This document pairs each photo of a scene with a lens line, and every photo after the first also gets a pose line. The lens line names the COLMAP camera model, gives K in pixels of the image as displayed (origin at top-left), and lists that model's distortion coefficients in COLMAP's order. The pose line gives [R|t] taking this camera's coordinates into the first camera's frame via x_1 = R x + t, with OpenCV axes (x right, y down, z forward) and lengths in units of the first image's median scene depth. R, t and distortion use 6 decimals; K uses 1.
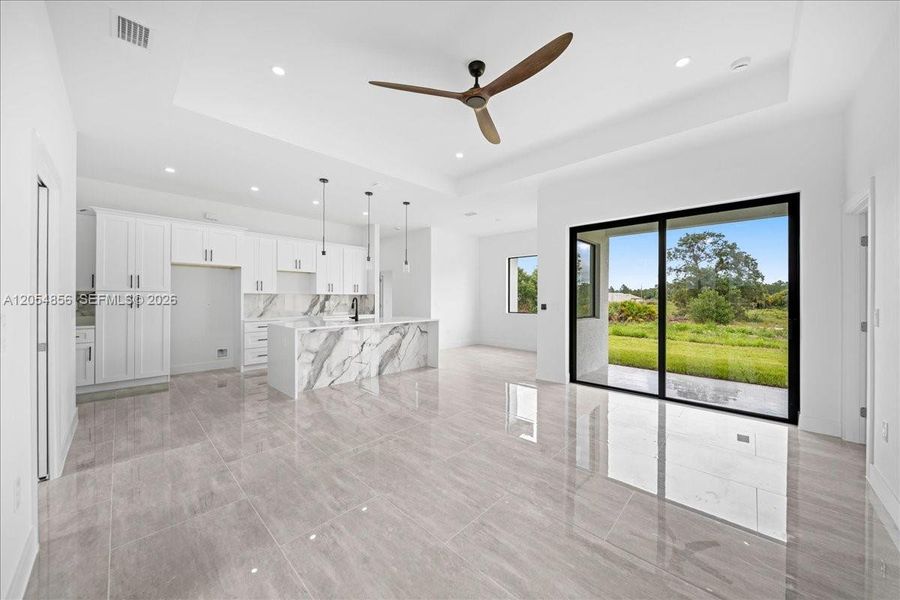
lens RADIAL K [[316.9, 0, 455.1], [0, 316.9, 299.5], [0, 0, 1]] dist [-0.013057, -0.000046]
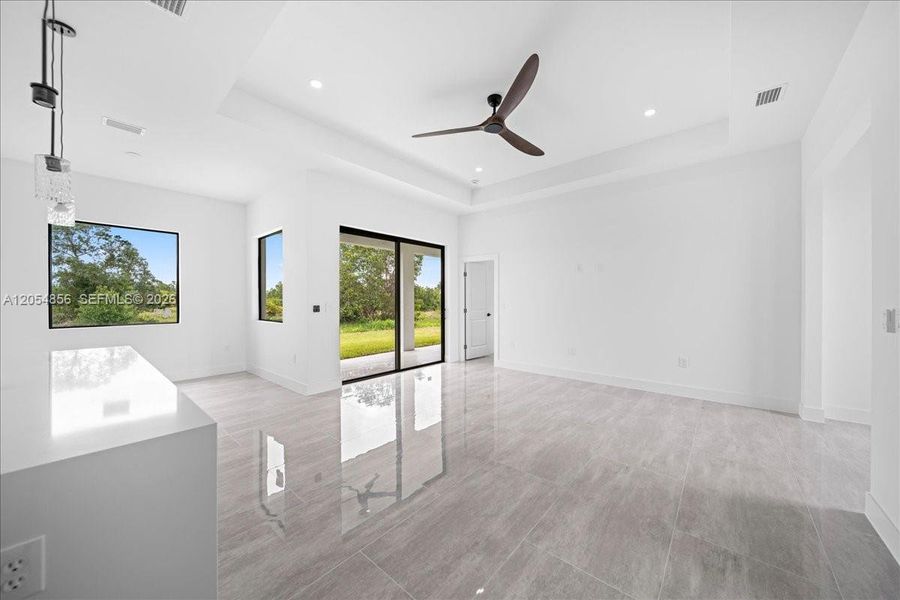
lens RADIAL K [[316.9, 0, 455.1], [0, 316.9, 299.5], [0, 0, 1]] dist [-0.013057, -0.000046]
pose [[-0.046057, -0.004366, 0.998929, -0.923223], [0.006969, 0.999965, 0.004692, -0.004993], [-0.998914, 0.007177, -0.046025, 1.012268]]
